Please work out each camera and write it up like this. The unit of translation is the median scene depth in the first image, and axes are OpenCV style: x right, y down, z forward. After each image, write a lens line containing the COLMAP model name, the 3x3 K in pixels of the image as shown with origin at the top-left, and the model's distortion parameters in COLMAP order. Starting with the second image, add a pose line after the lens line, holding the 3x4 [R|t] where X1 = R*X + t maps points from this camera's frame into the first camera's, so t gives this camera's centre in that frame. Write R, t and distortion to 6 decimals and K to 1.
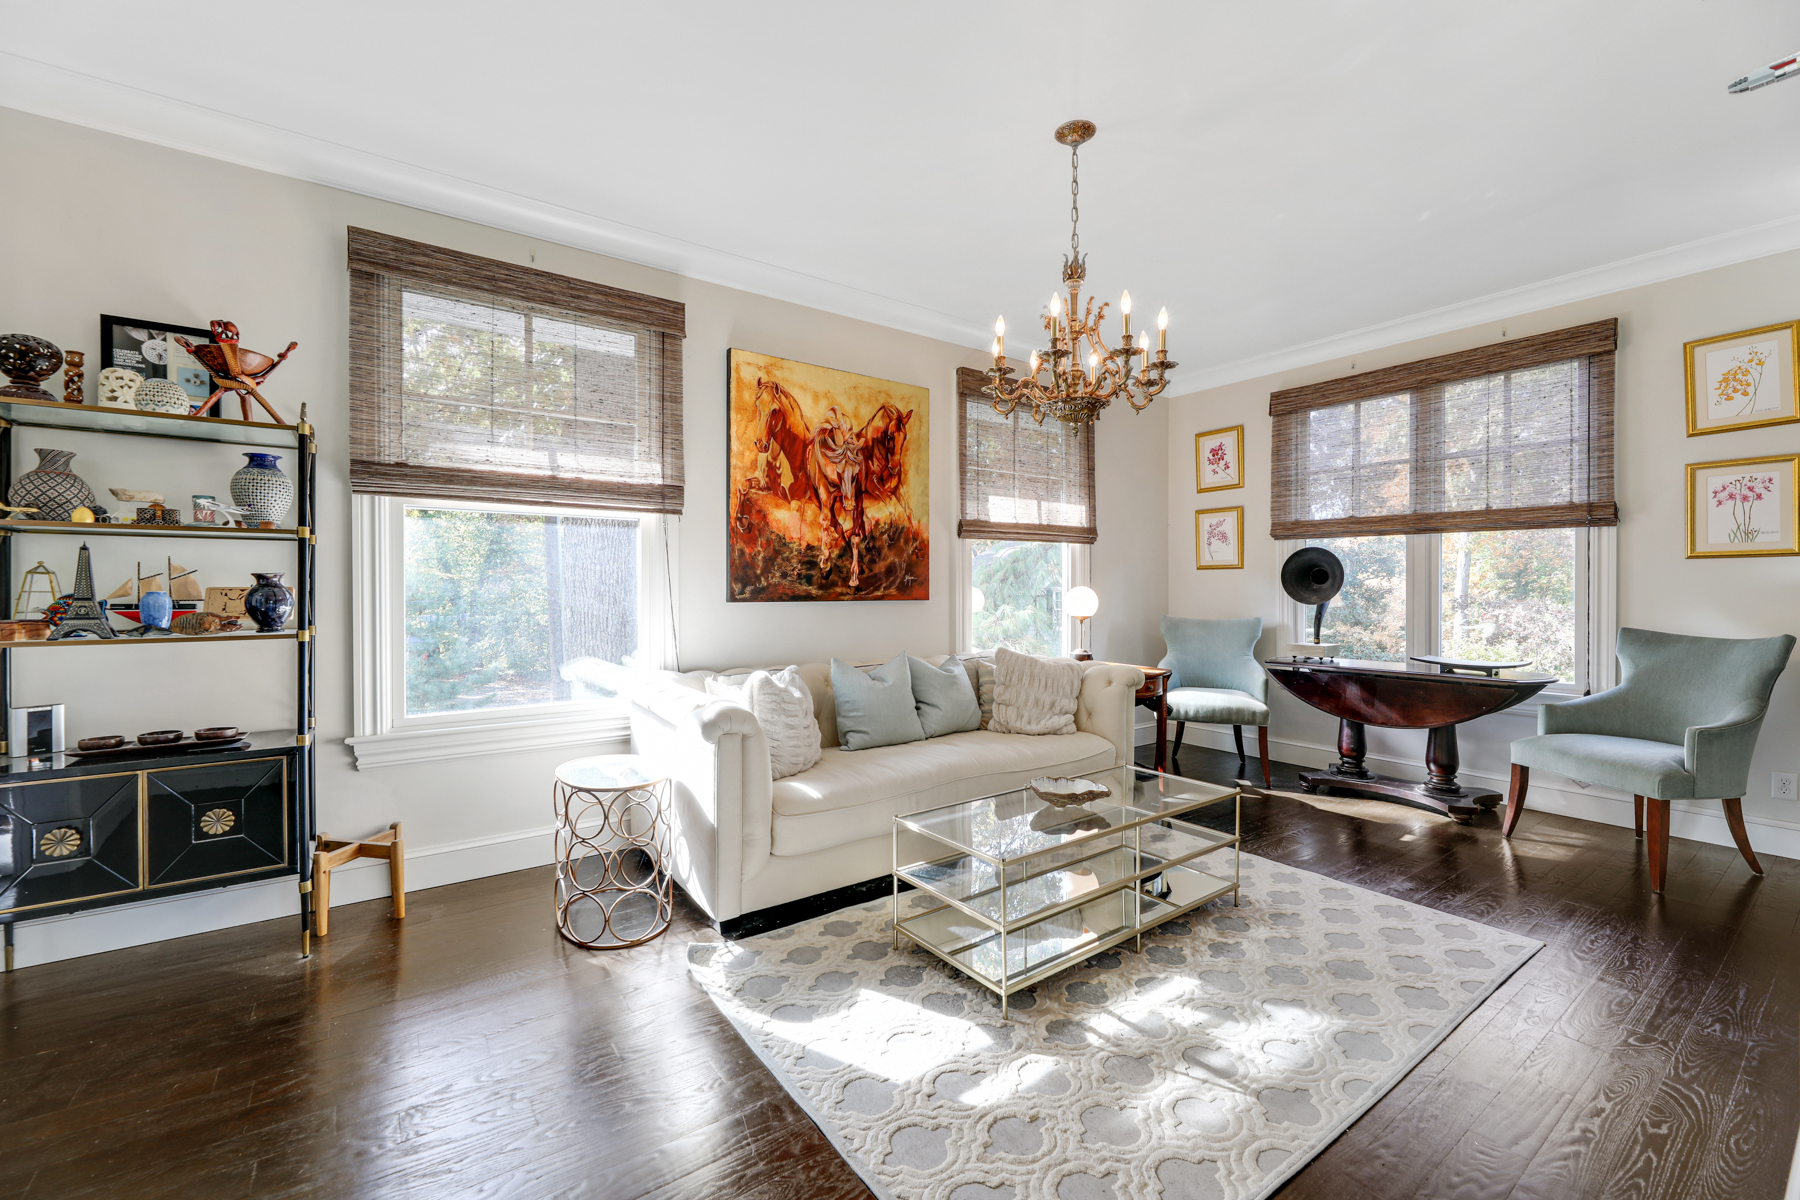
lens RADIAL K [[733.6, 0, 896.0], [0, 733.6, 596.8], [0, 0, 1]] dist [-0.000750, -0.000317]
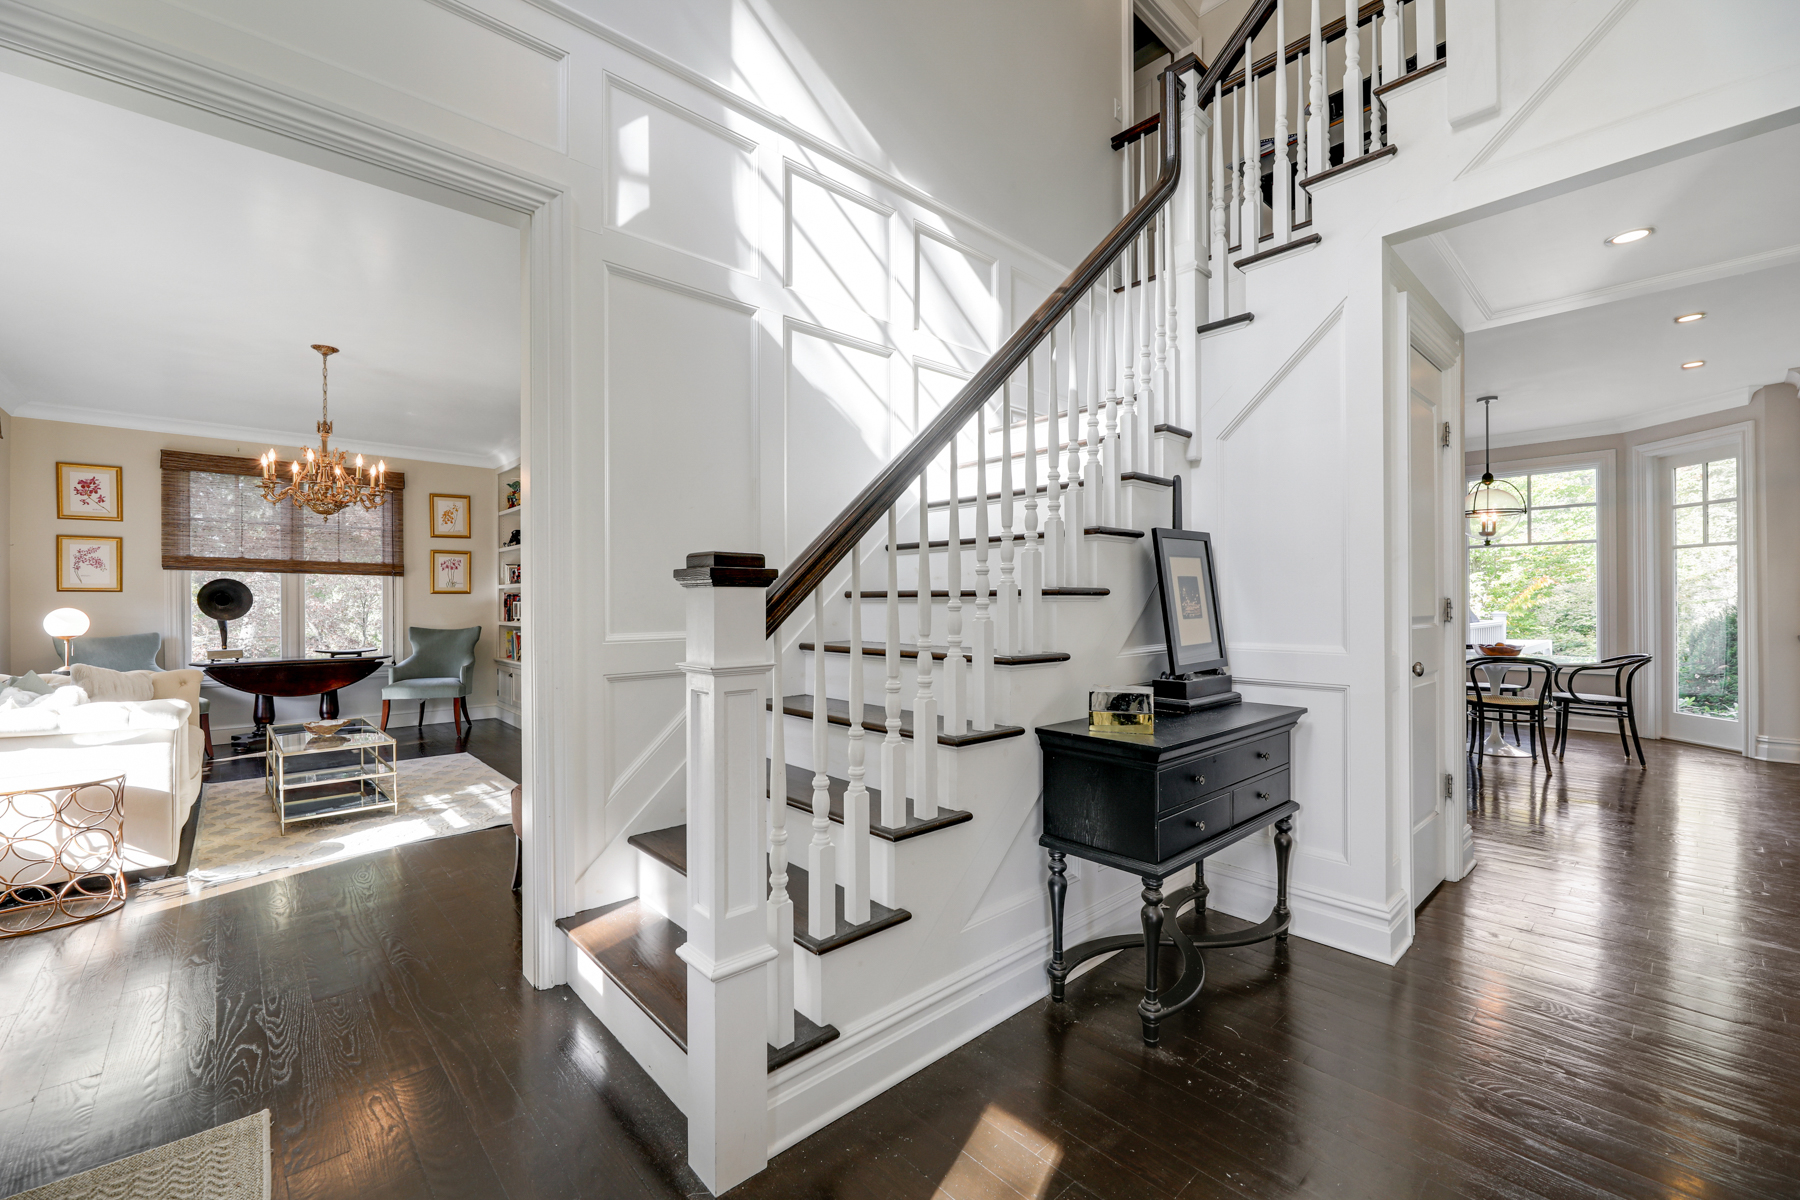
lens RADIAL K [[733.6, 0, 896.0], [0, 733.6, 596.8], [0, 0, 1]] dist [-0.000750, -0.000317]
pose [[-0.115628, 0.011054, 0.993231, -1.088395], [0.015074, 0.999842, -0.009372, -0.002101], [-0.993178, 0.013889, -0.115776, -0.095998]]
